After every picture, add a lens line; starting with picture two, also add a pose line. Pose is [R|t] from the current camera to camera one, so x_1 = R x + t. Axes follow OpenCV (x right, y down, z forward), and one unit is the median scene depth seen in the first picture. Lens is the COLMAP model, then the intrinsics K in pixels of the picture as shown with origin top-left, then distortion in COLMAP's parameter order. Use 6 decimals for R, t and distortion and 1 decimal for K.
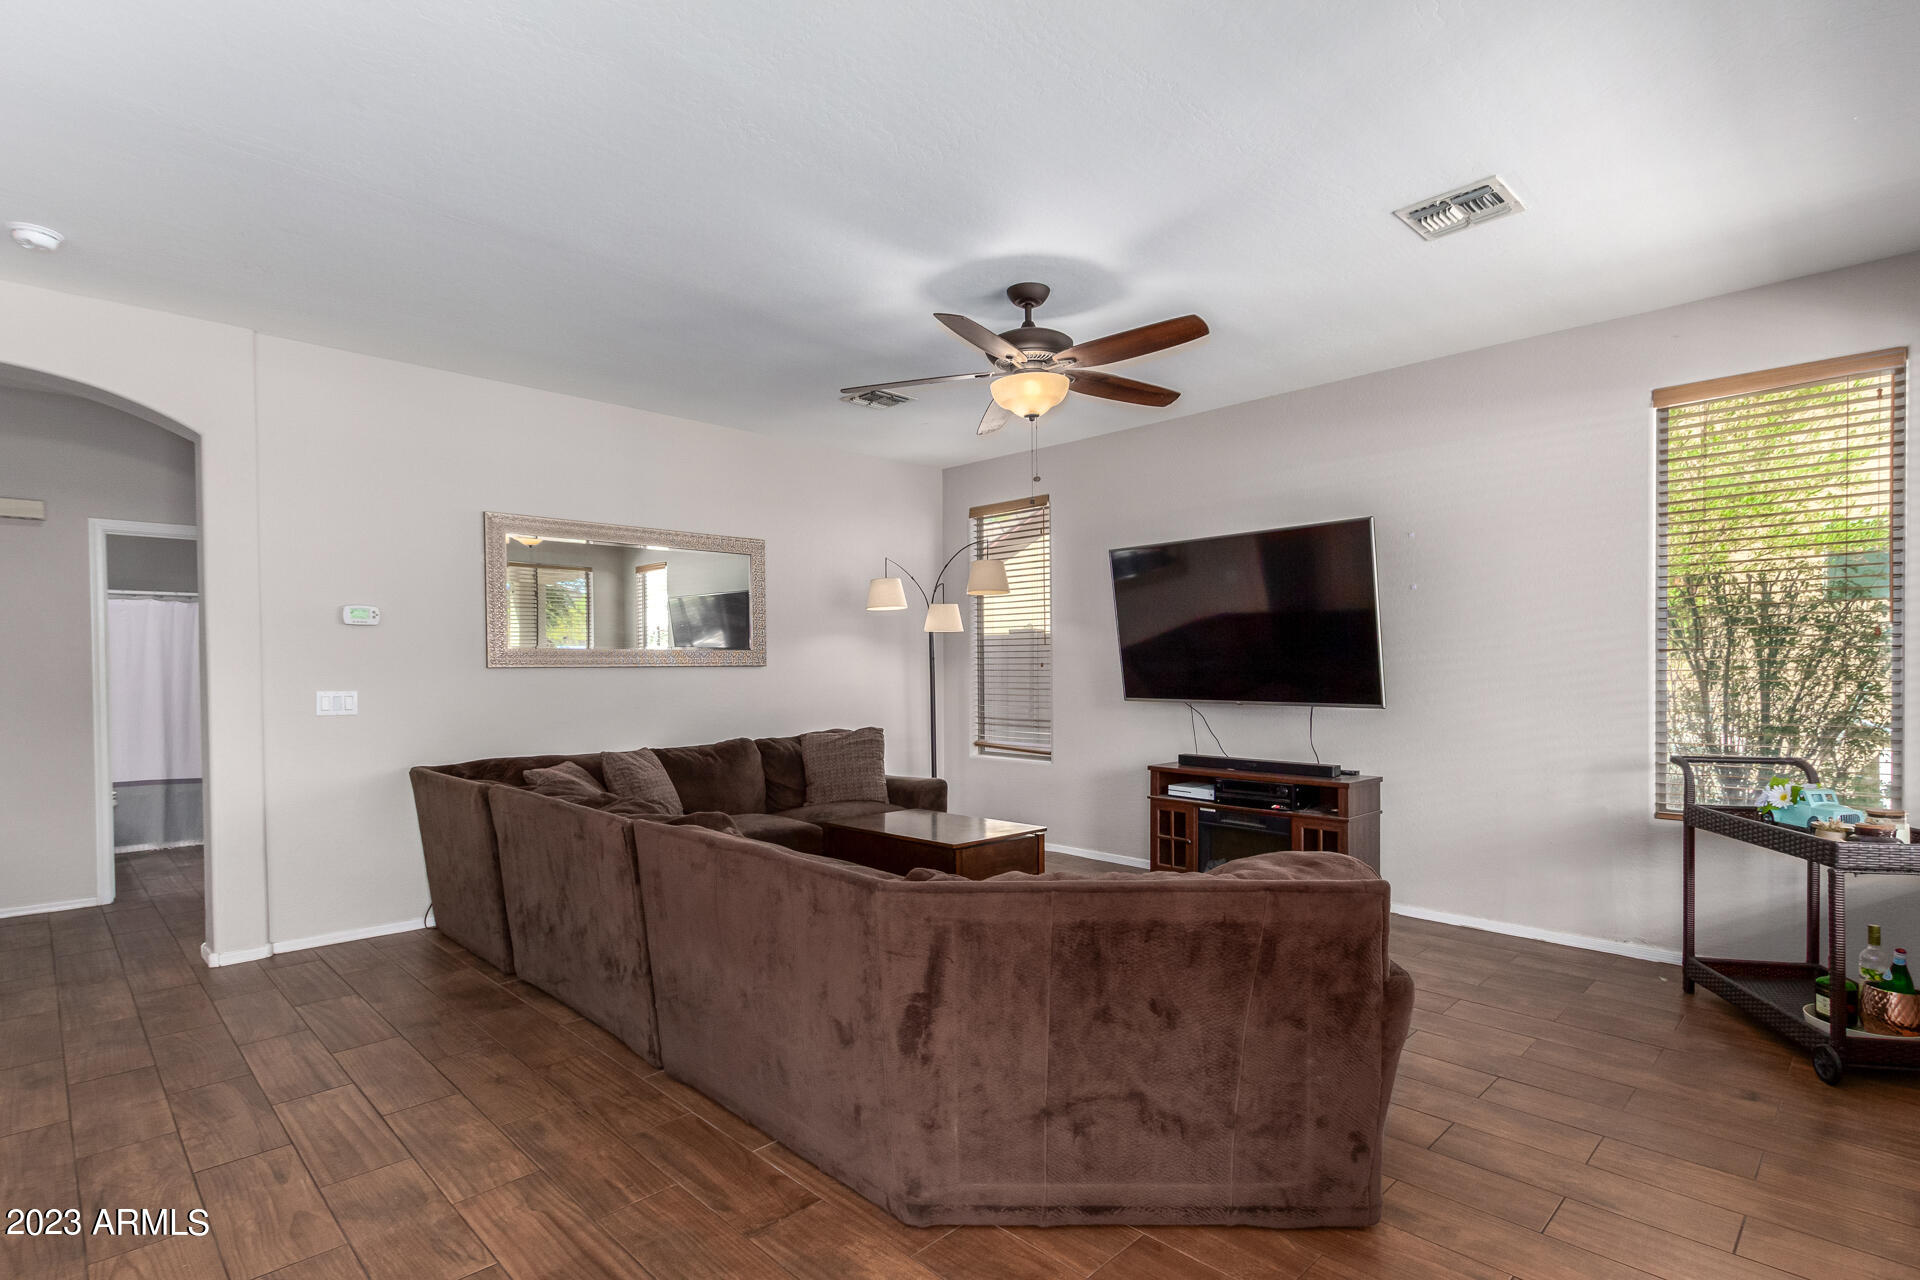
lens RADIAL K [[922.7, 0, 938.9], [0, 922.7, 656.6], [0, 0, 1]] dist [0.023197, -0.011483]
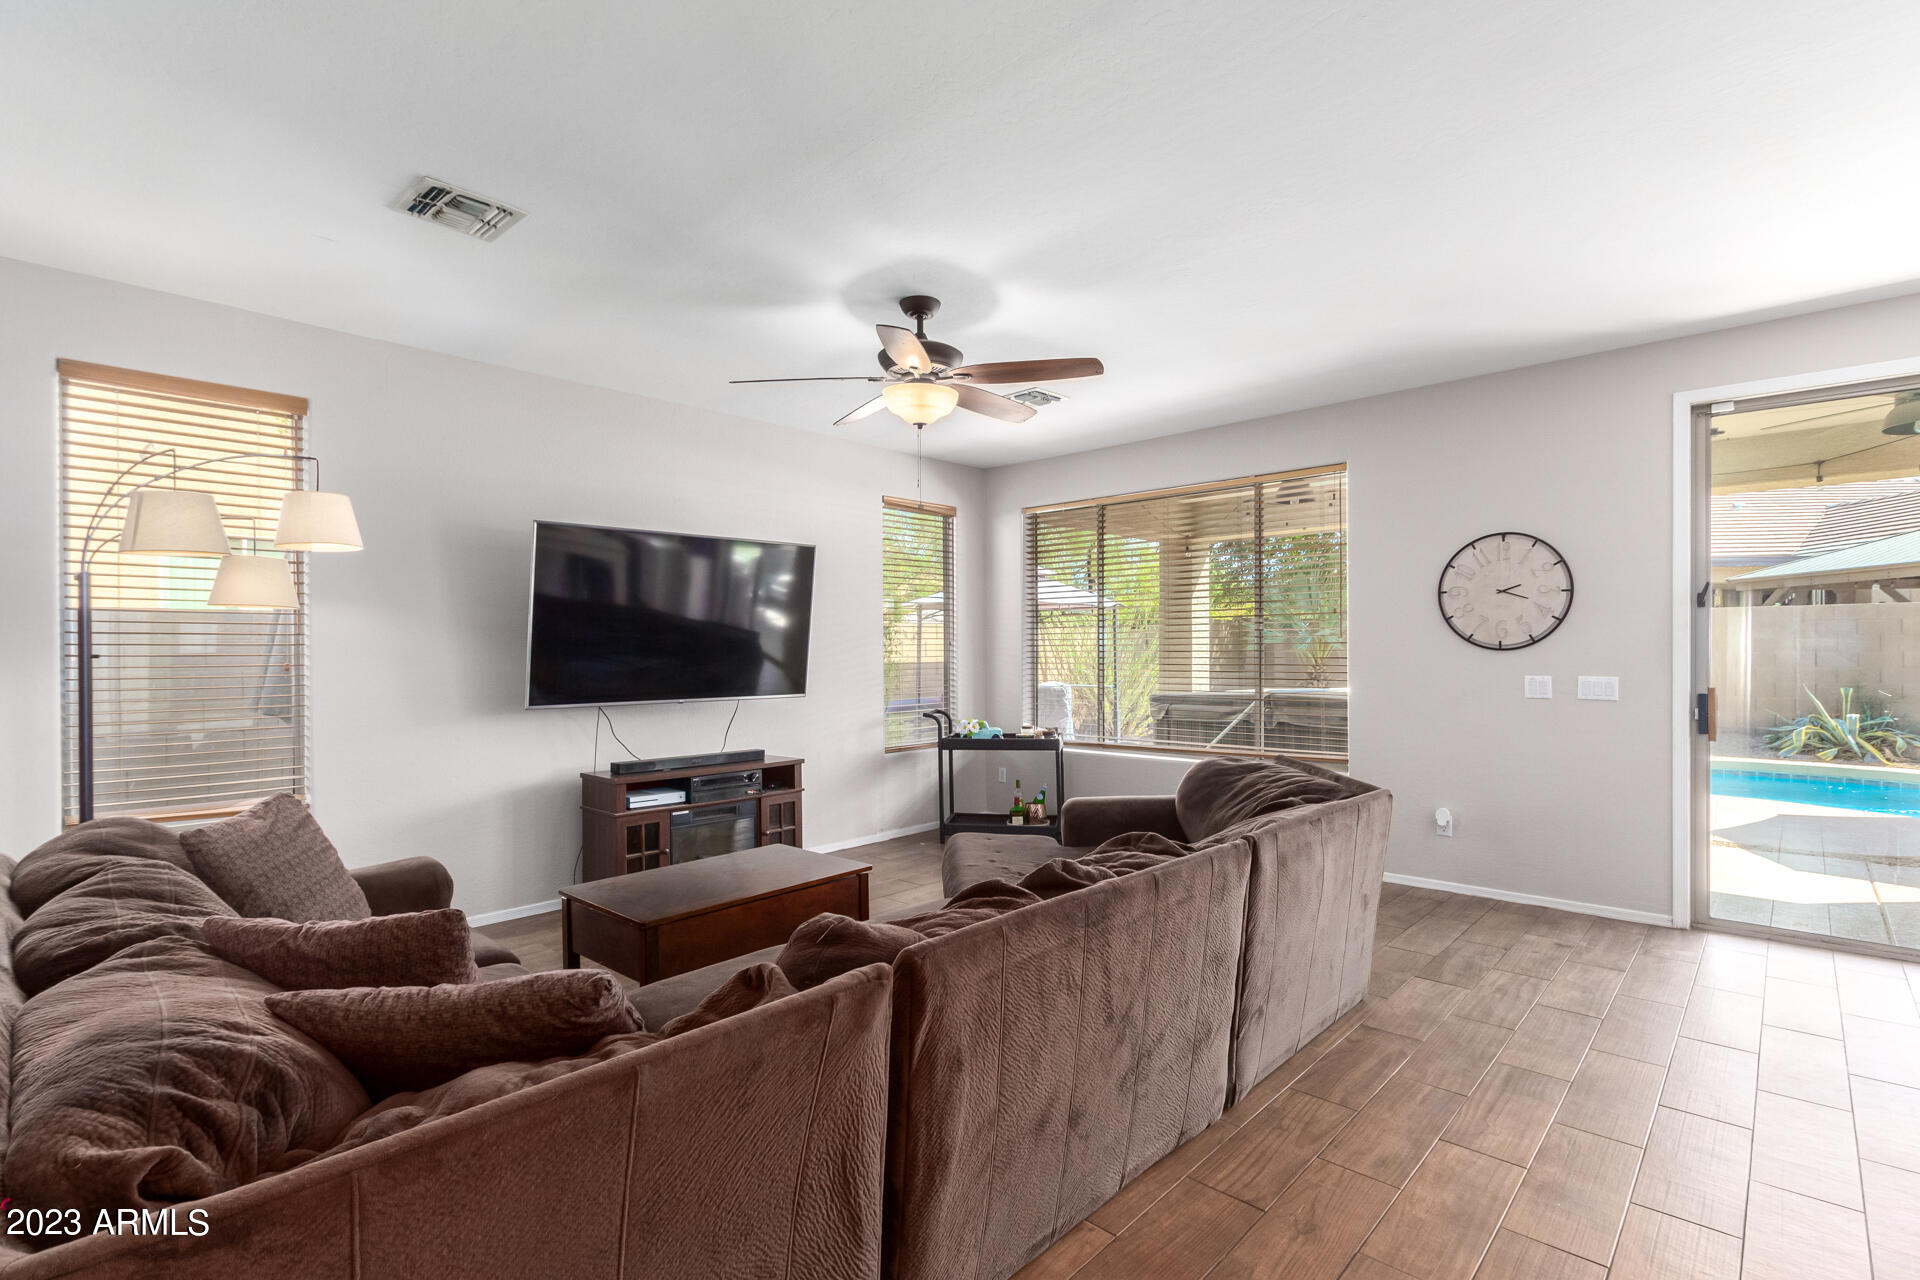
lens RADIAL K [[888.4, 0, 960.4], [0, 888.4, 658.7], [0, 0, 1]] dist [0.023100, -0.010203]
pose [[-0.047258, -0.001163, 0.998882, -0.822890], [-0.007173, 0.999974, 0.000825, -0.001125], [-0.998857, -0.007126, -0.047265, 0.919302]]
